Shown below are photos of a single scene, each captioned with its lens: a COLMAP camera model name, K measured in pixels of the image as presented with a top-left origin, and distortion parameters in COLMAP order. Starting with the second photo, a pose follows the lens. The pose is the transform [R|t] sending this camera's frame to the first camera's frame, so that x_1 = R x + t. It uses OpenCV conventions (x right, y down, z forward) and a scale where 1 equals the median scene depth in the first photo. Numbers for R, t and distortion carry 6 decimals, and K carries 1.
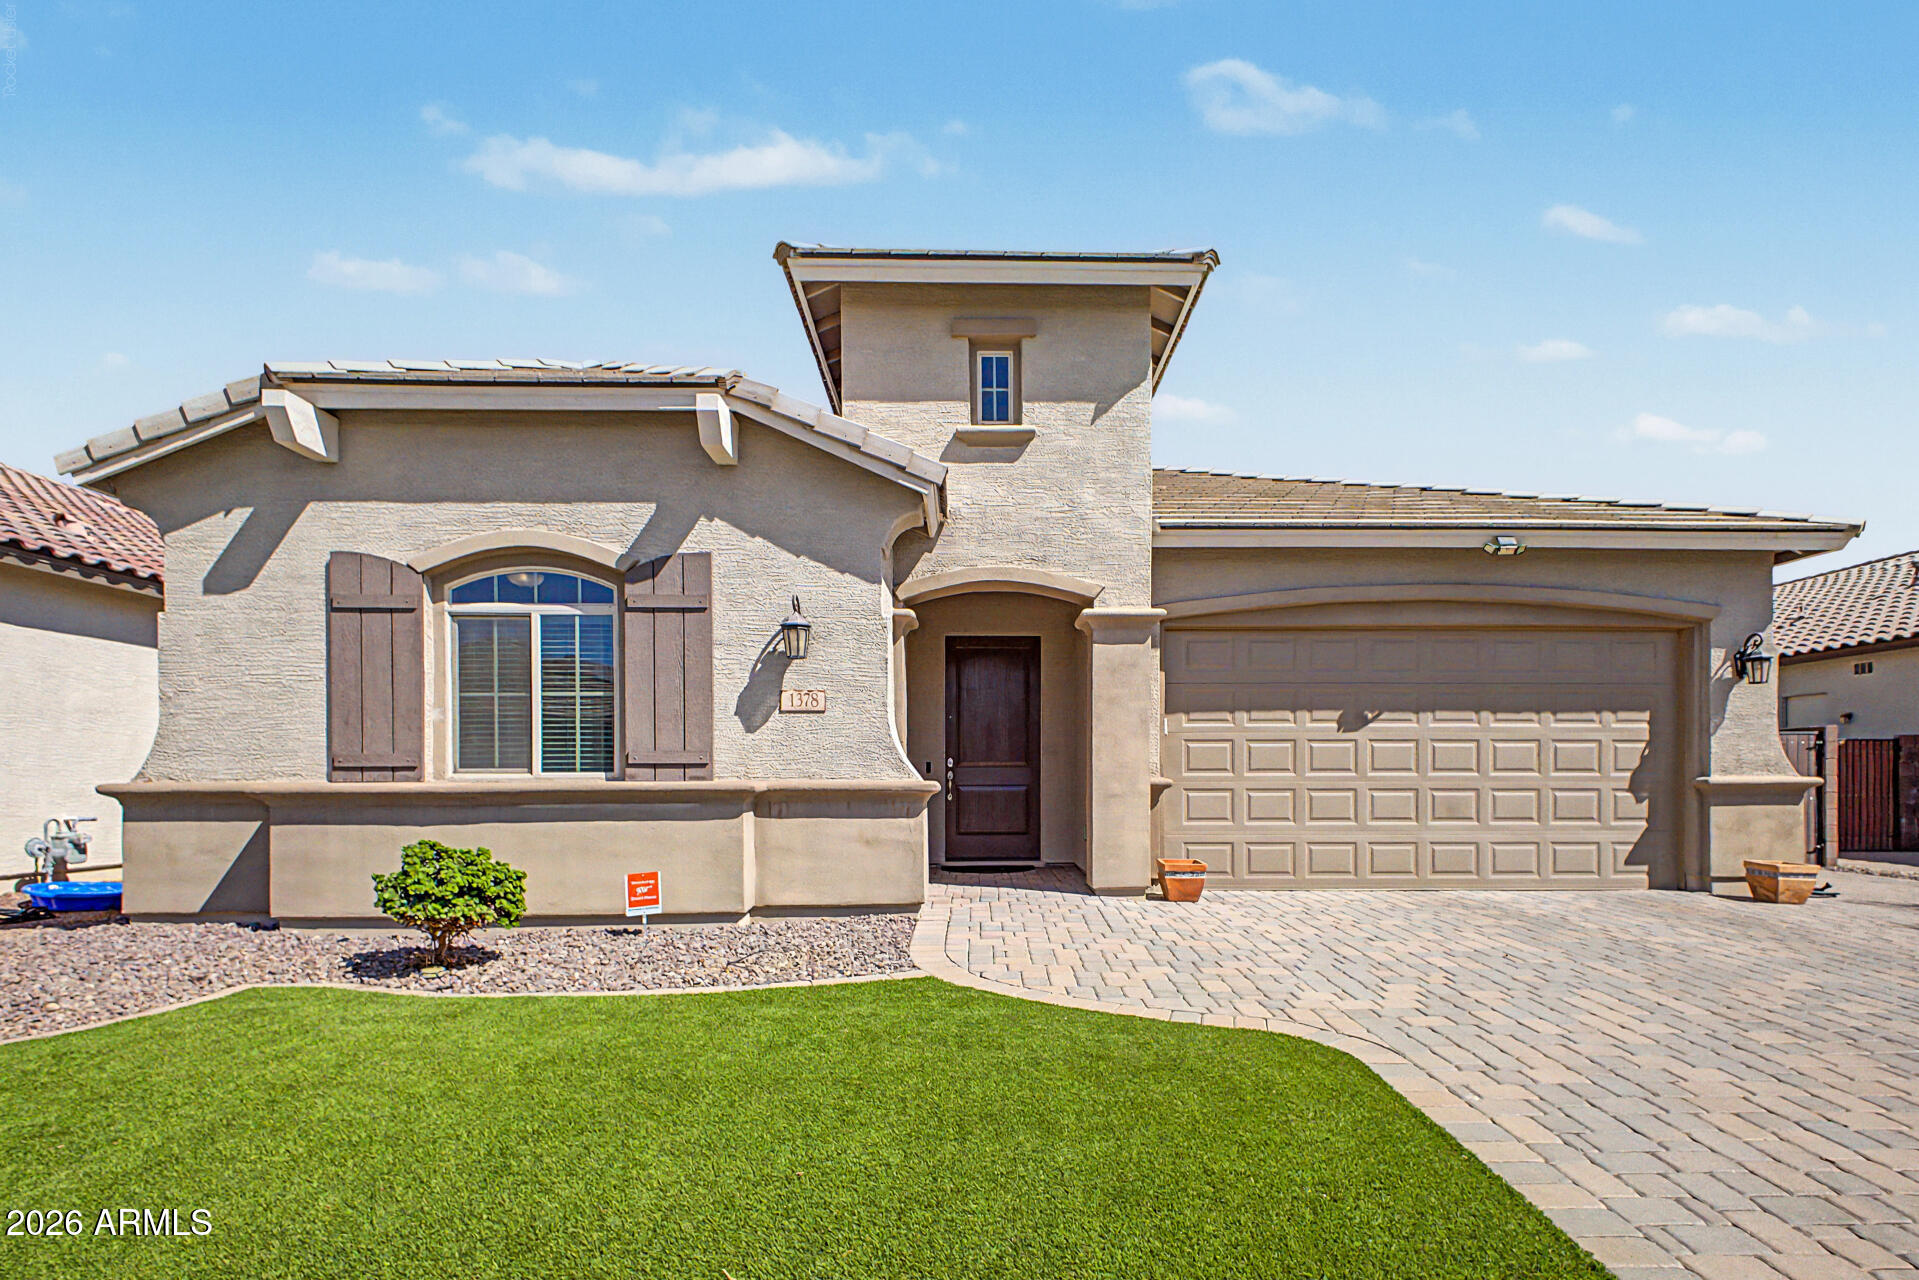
lens RADIAL K [[910.3, 0, 1002.8], [0, 910.3, 779.6], [0, 0, 1]] dist [-0.000918, -0.001520]
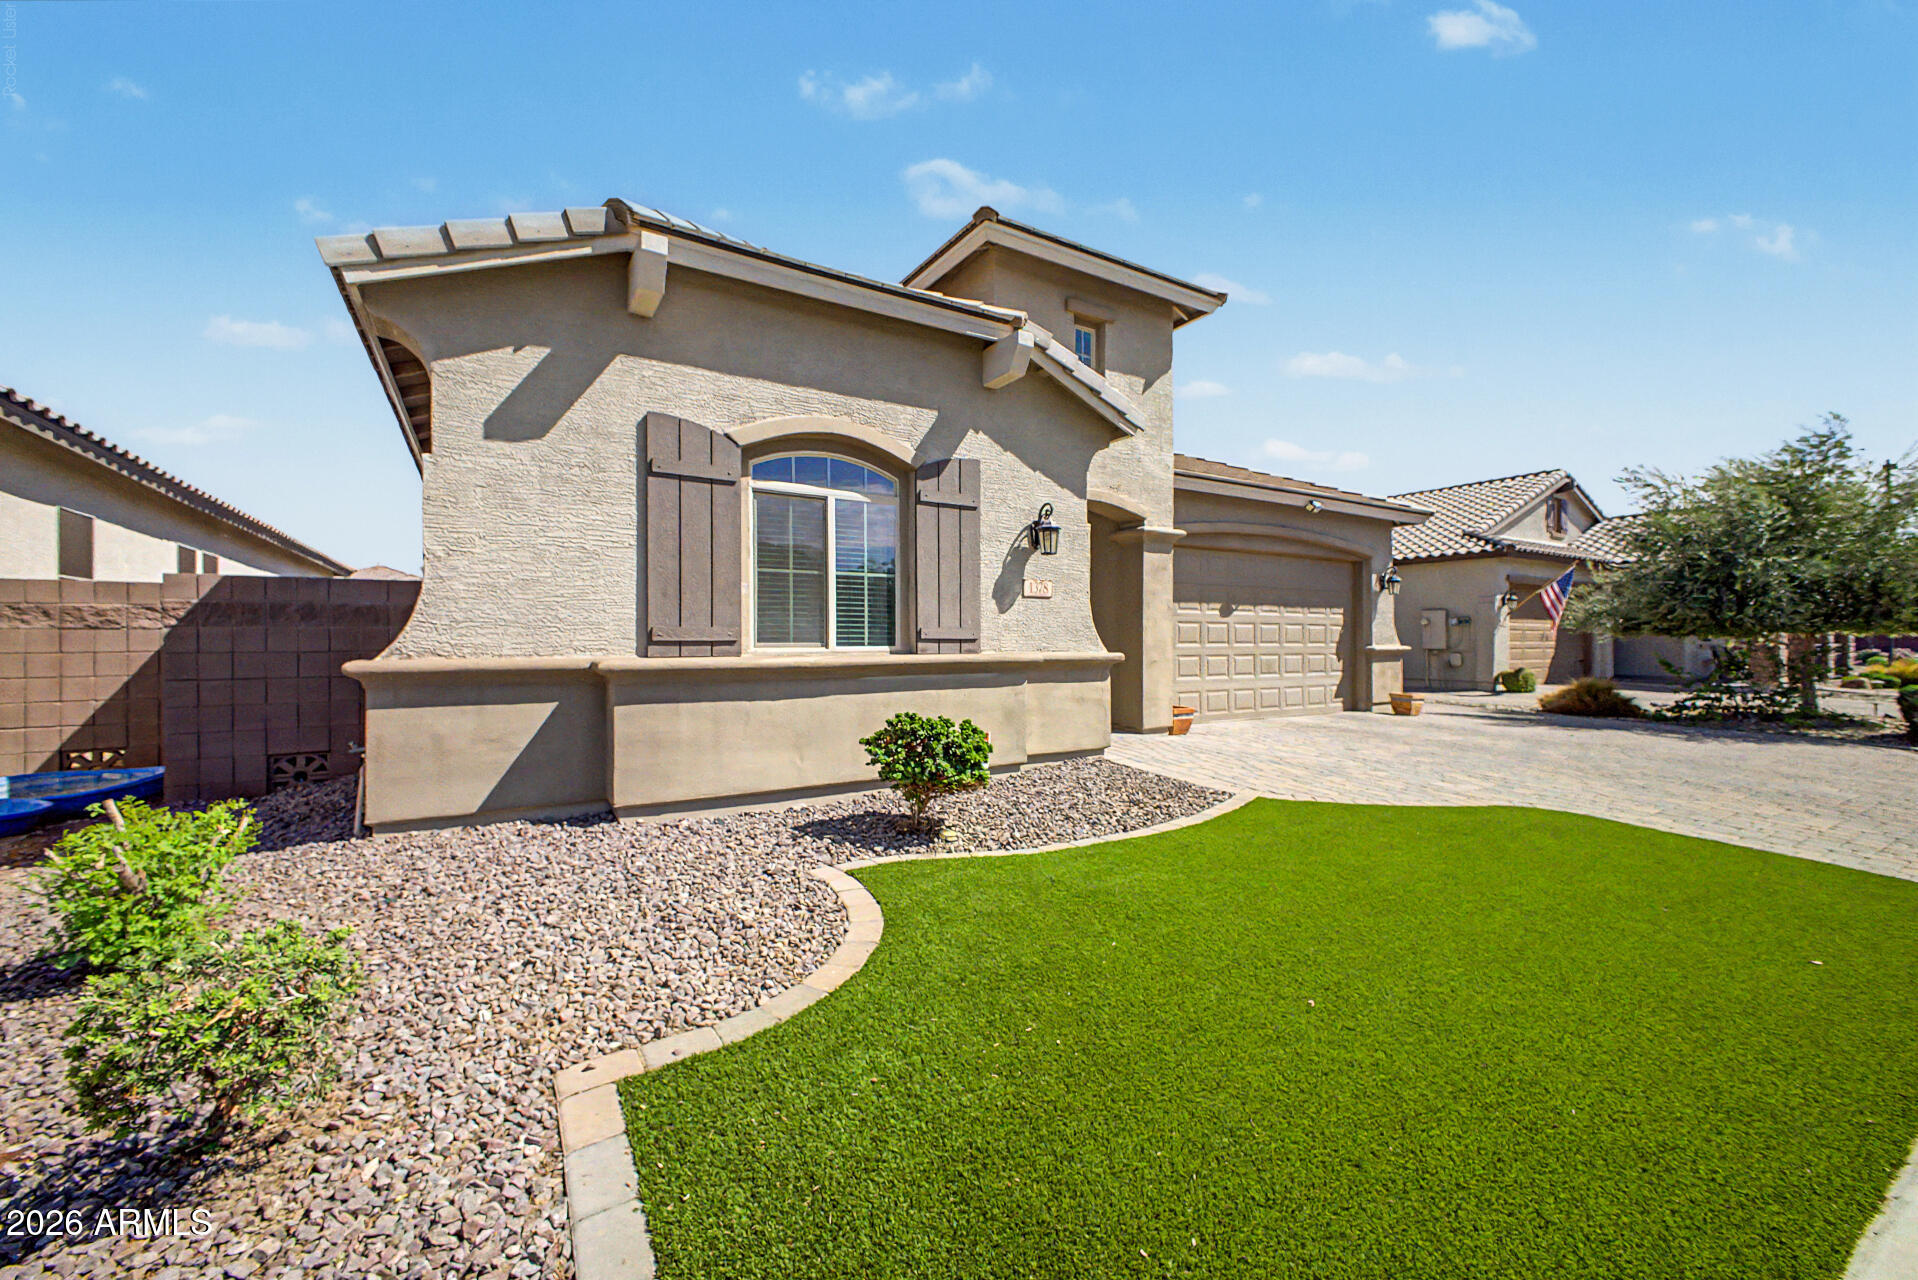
lens RADIAL K [[762.1, 0, 963.0], [0, 762.1, 641.3], [0, 0, 1]] dist [0.002489, 0.000067]
pose [[0.864627, 0.001334, 0.502412, -0.727621], [-0.000499, 0.999998, -0.001796, -0.011113], [-0.502414, 0.001302, 0.864626, 0.133756]]
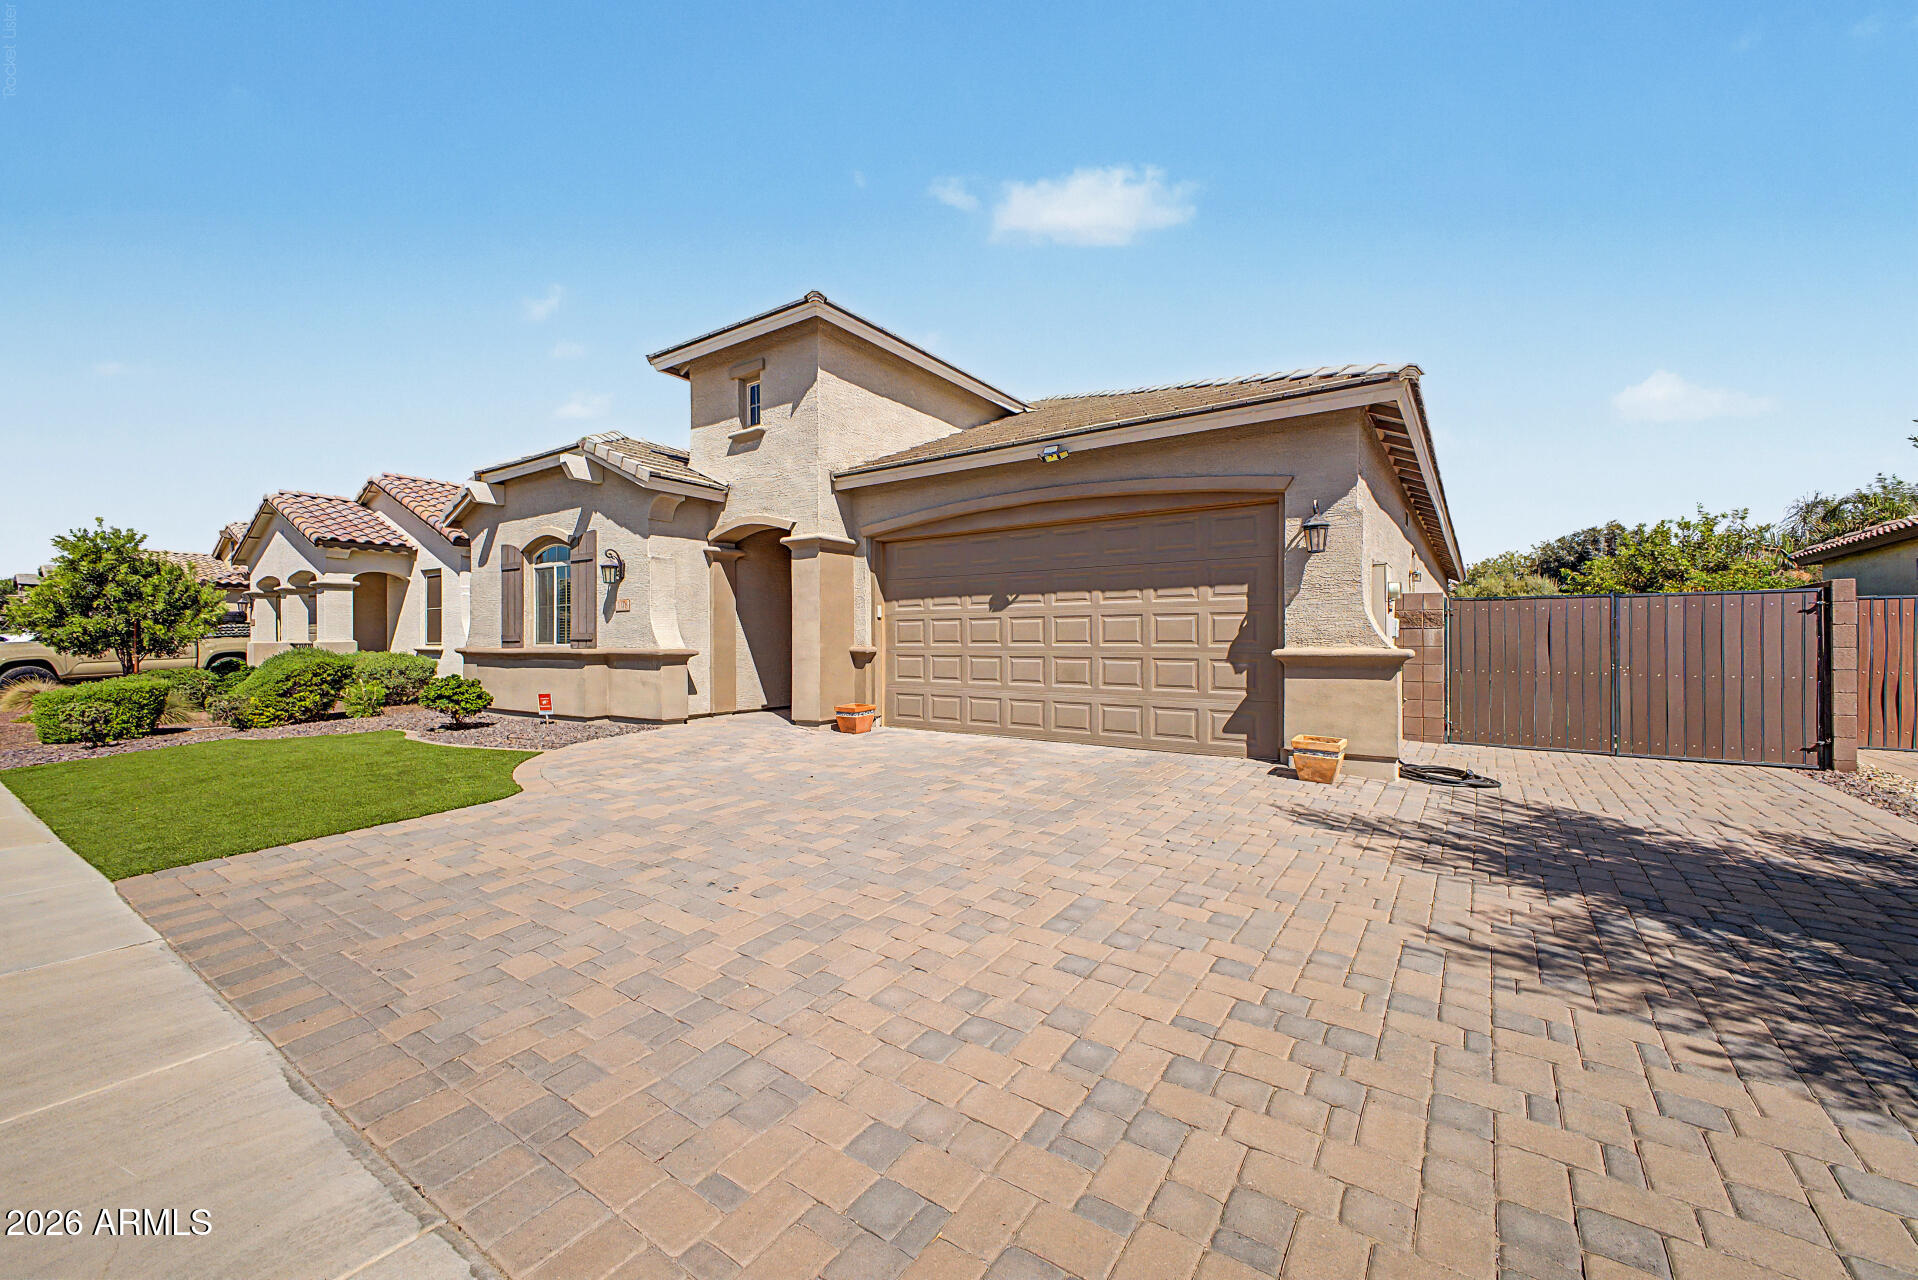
lens RADIAL K [[762.1, 0, 973.3], [0, 762.1, 636.7], [0, 0, 1]] dist [0.002489, 0.000067]
pose [[0.810253, -0.004322, -0.586064, 1.109205], [-0.003227, 0.999925, -0.011836, -0.005475], [0.586071, 0.011482, 0.810178, 0.142311]]
